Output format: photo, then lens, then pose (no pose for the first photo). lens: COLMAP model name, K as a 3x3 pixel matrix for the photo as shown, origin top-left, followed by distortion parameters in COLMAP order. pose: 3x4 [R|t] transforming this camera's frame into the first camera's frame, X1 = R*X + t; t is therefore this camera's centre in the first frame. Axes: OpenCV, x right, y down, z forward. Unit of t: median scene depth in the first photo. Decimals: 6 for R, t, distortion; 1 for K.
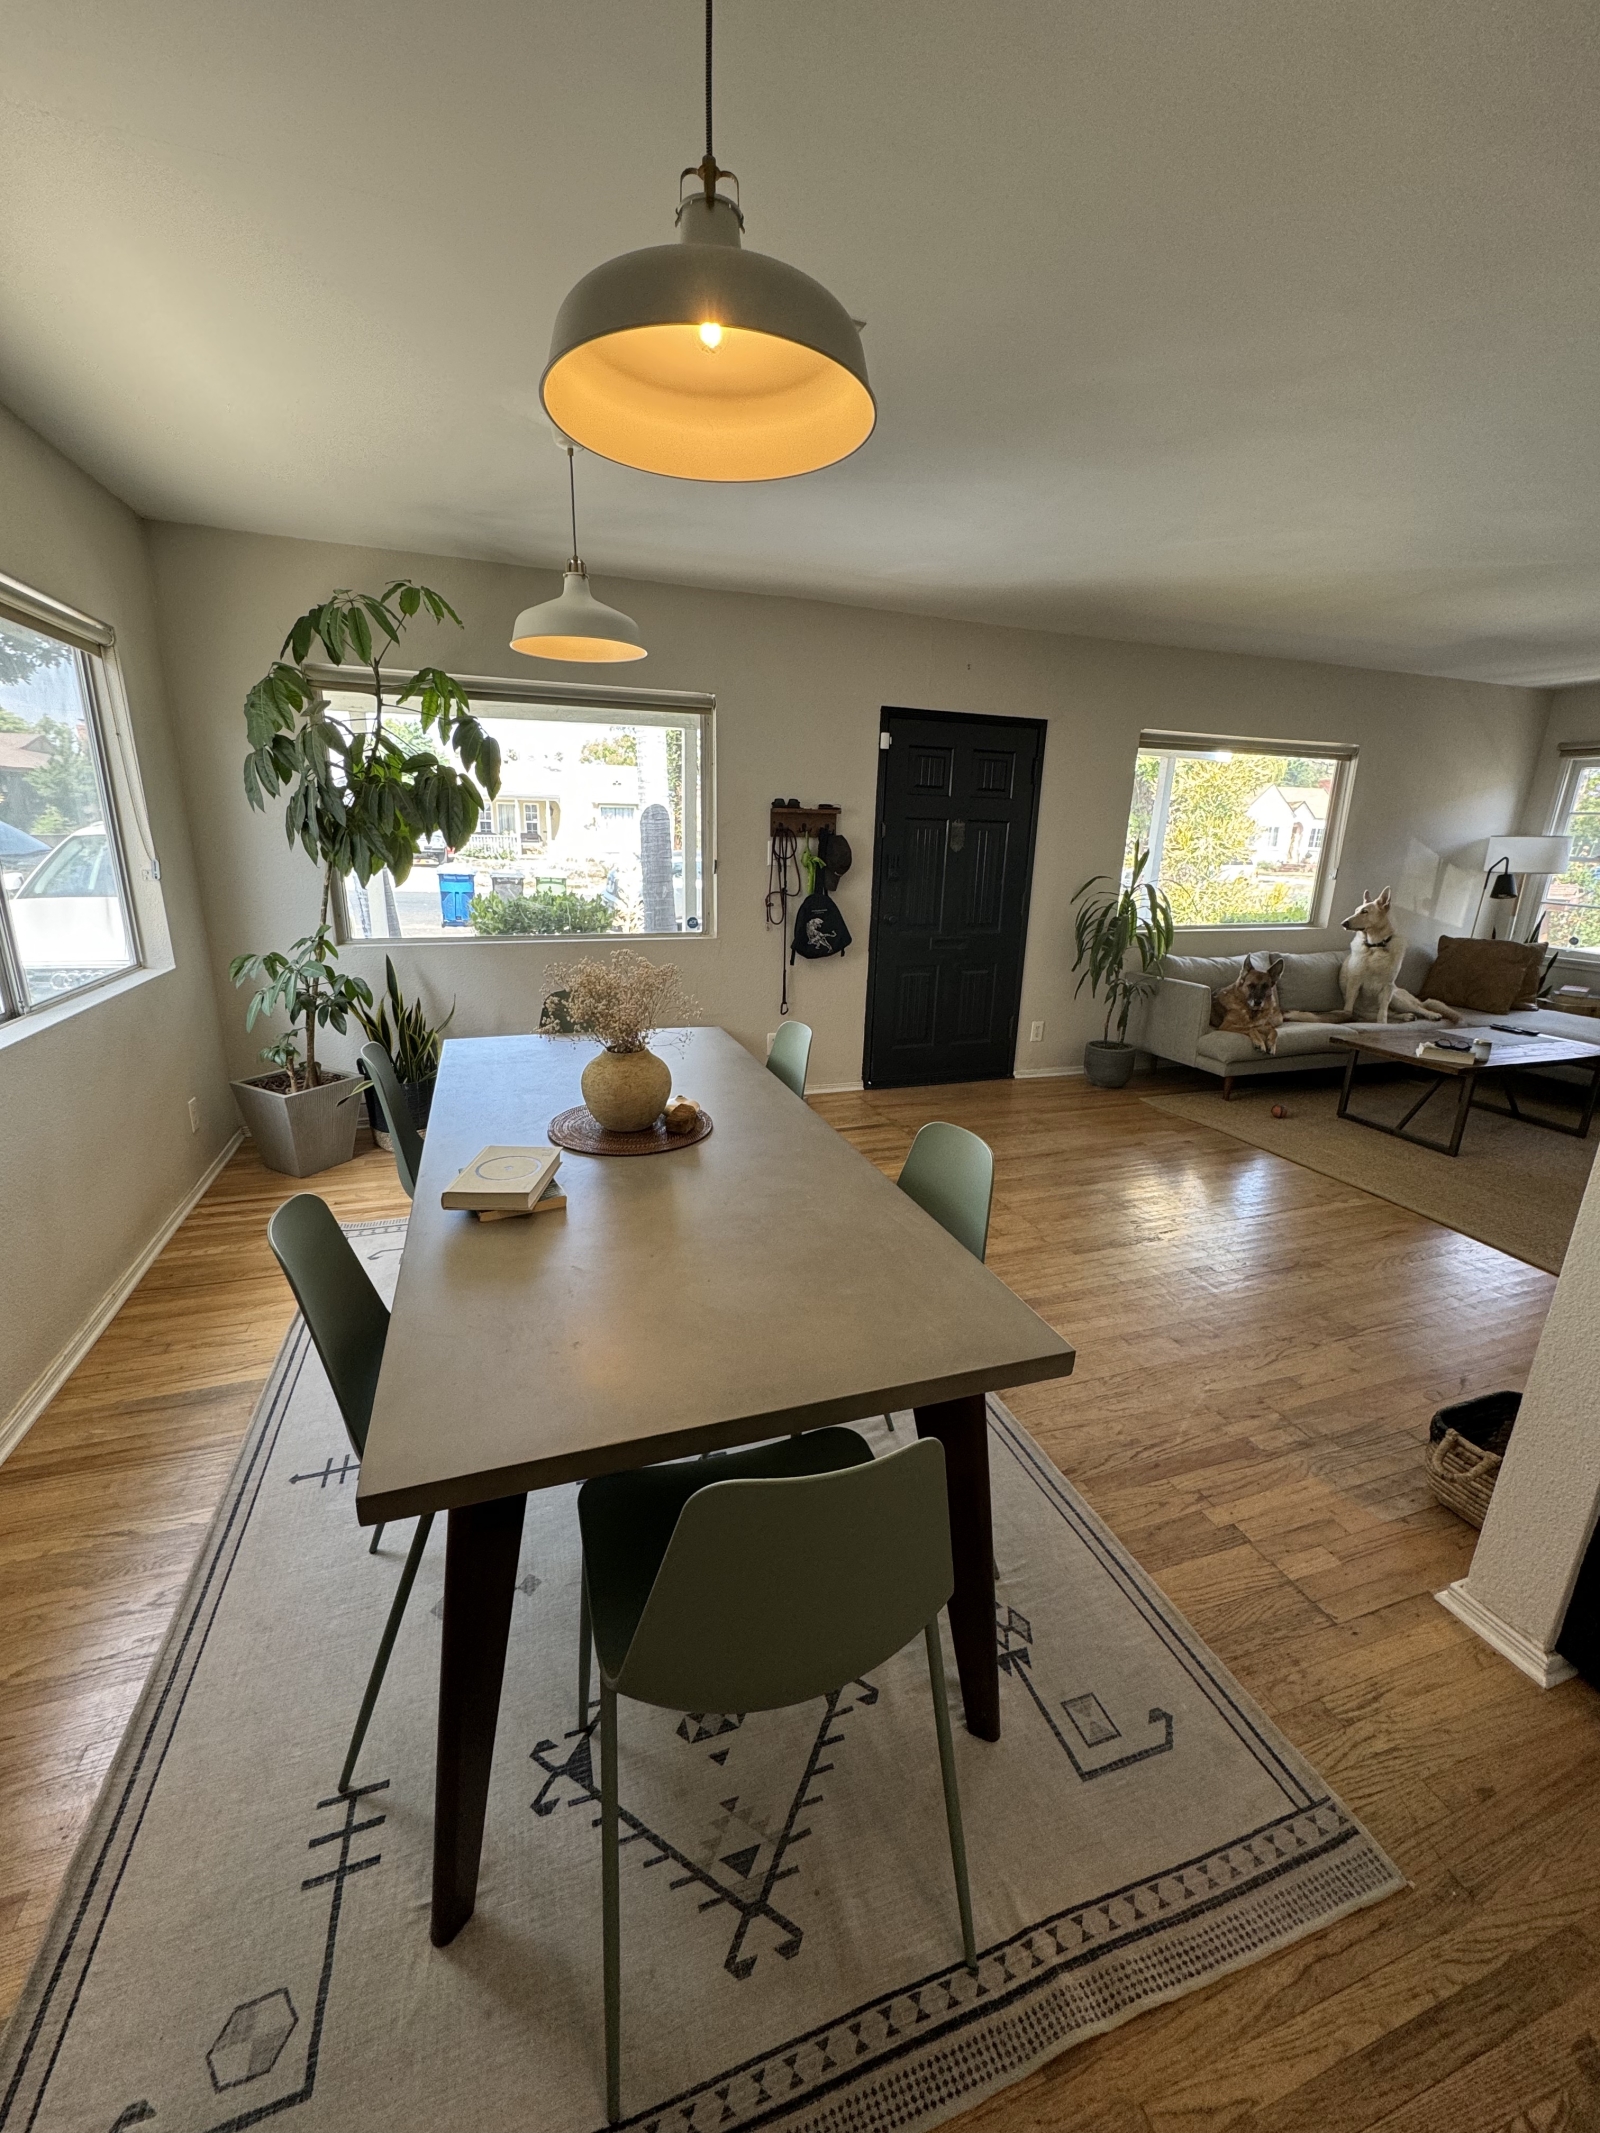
lens RADIAL K [[843.3, 0, 800.0], [0, 843.3, 1066.5], [0, 0, 1]] dist [-0.008678, 0.000085]
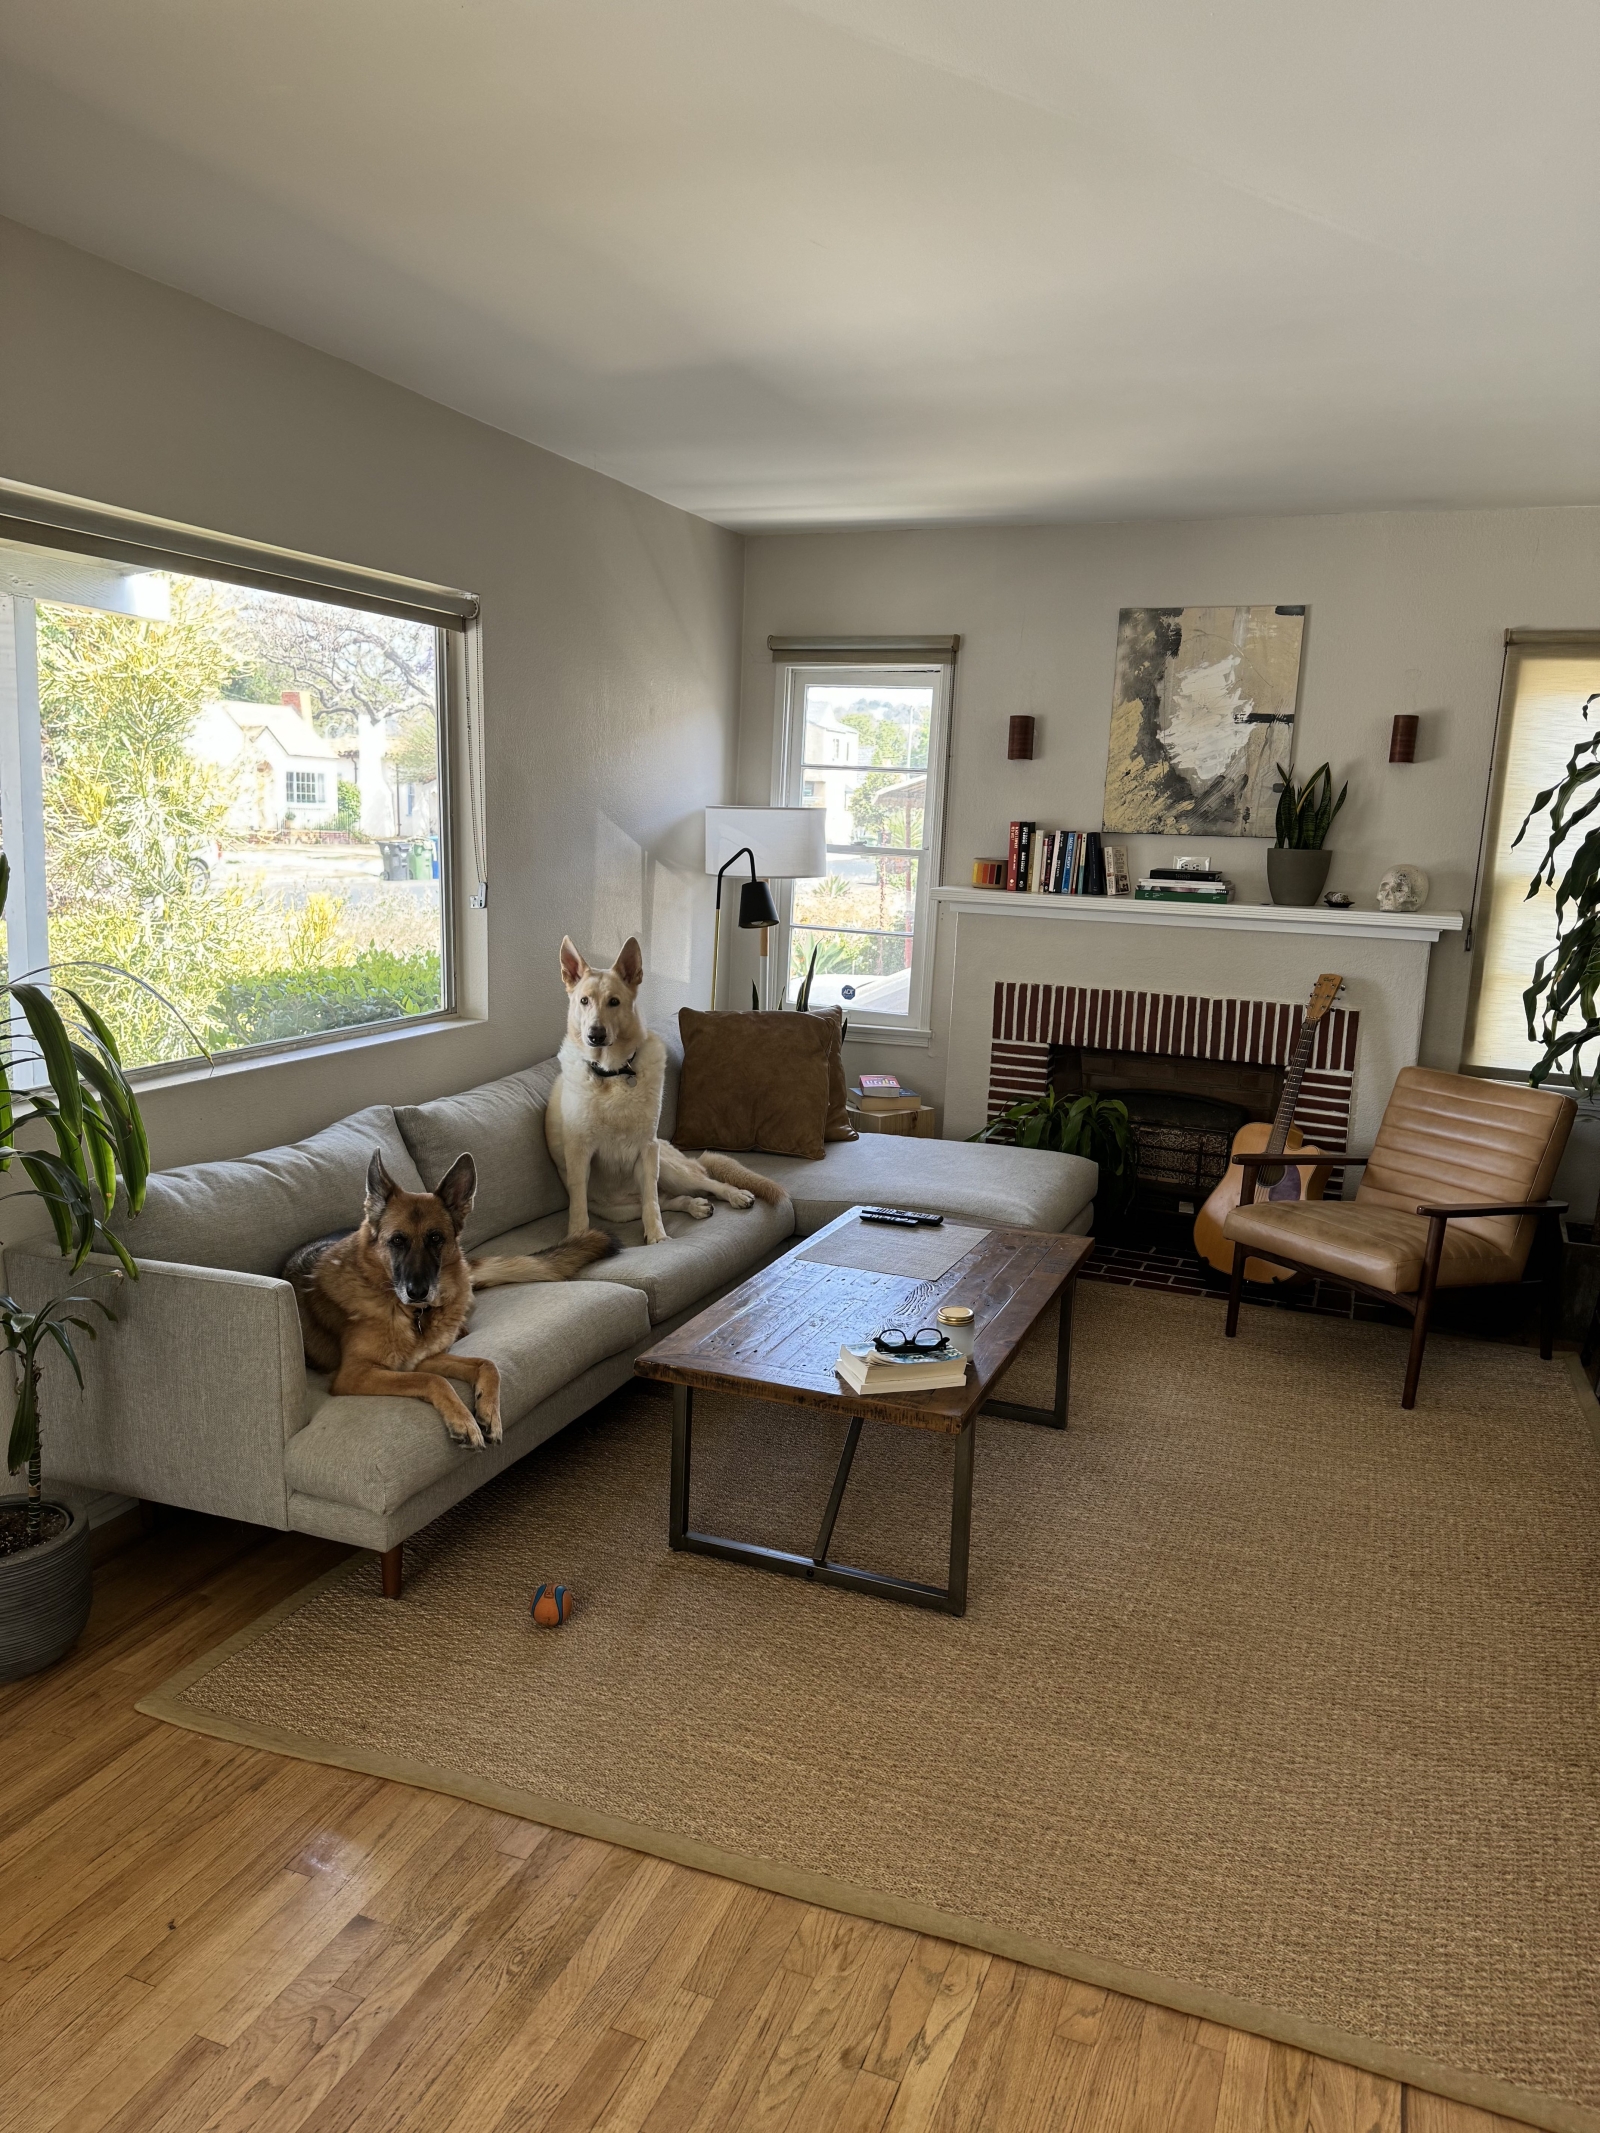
lens RADIAL K [[1470.2, 0, 798.8], [0, 1470.2, 1084.9], [0, 0, 1]] dist [0.087860, -0.139342]
pose [[0.651666, -0.139609, 0.745547, 0.200508], [0.187507, 0.982060, 0.020002, -0.141843], [-0.734964, 0.126761, 0.666152, 0.467422]]
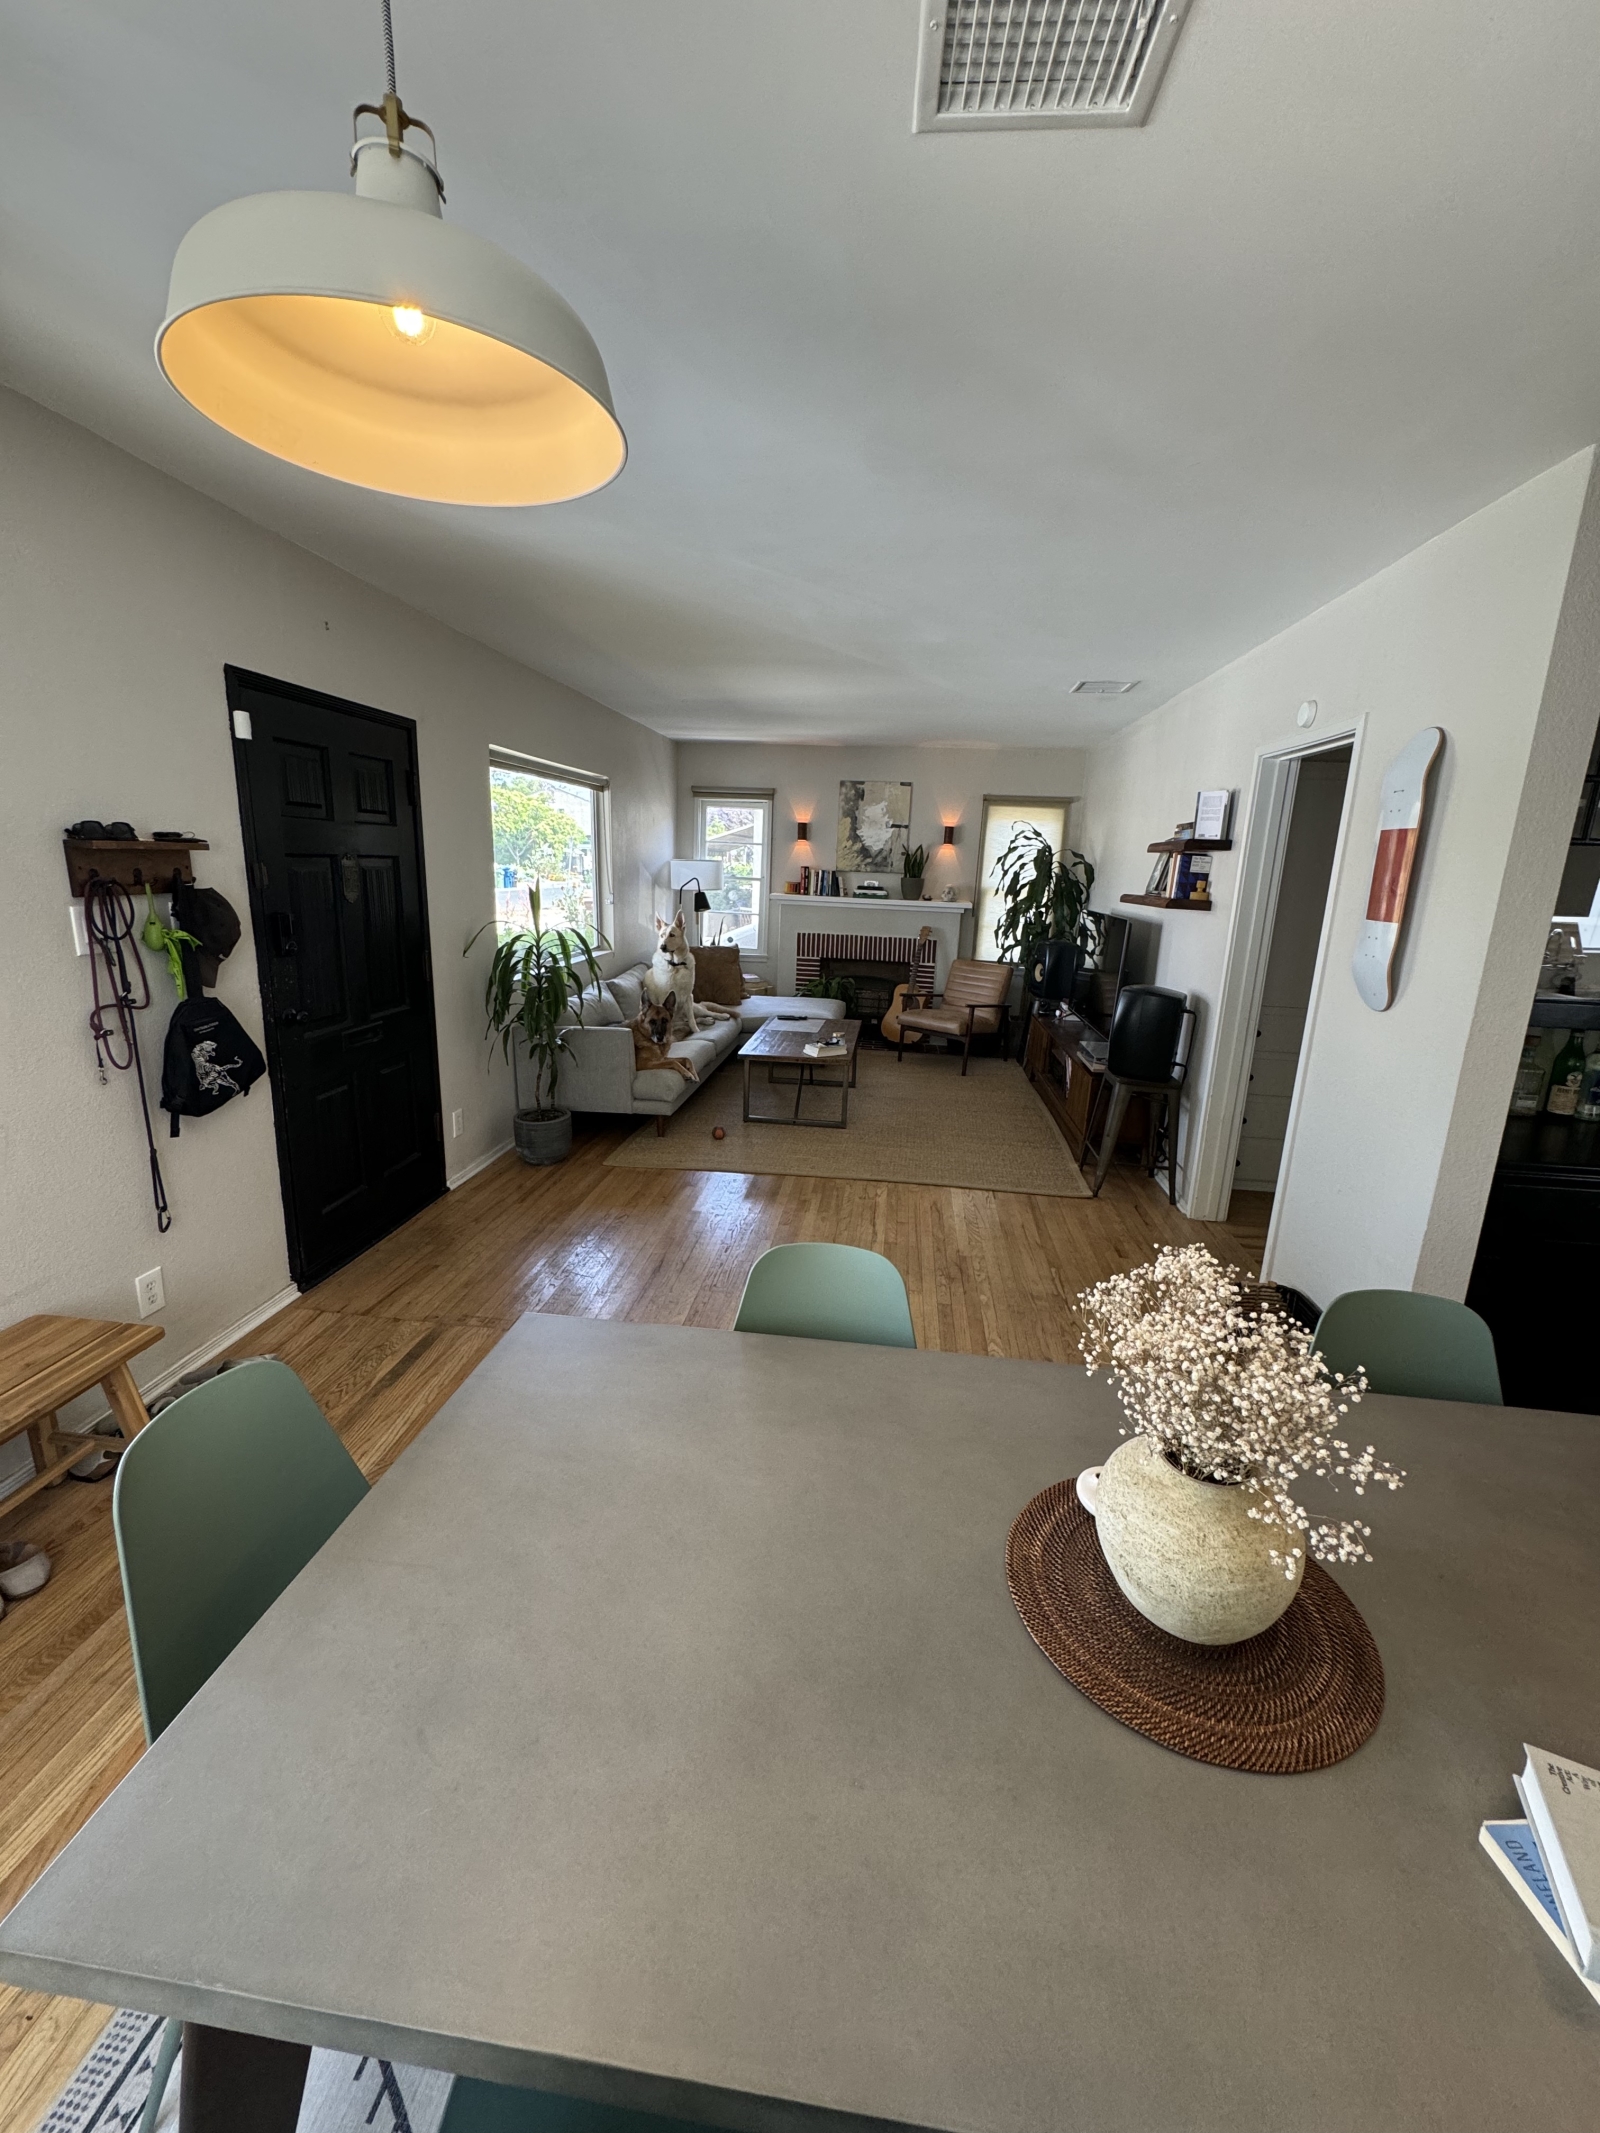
lens RADIAL K [[848.3, 0, 804.9], [0, 848.3, 1060.6], [0, 0, 1]] dist [-0.001272, 0.000203]
pose [[0.431738, -0.215794, 0.875806, -0.274452], [0.219980, 0.966833, 0.129781, -0.139769], [-0.874764, 0.136628, 0.464888, 0.382943]]
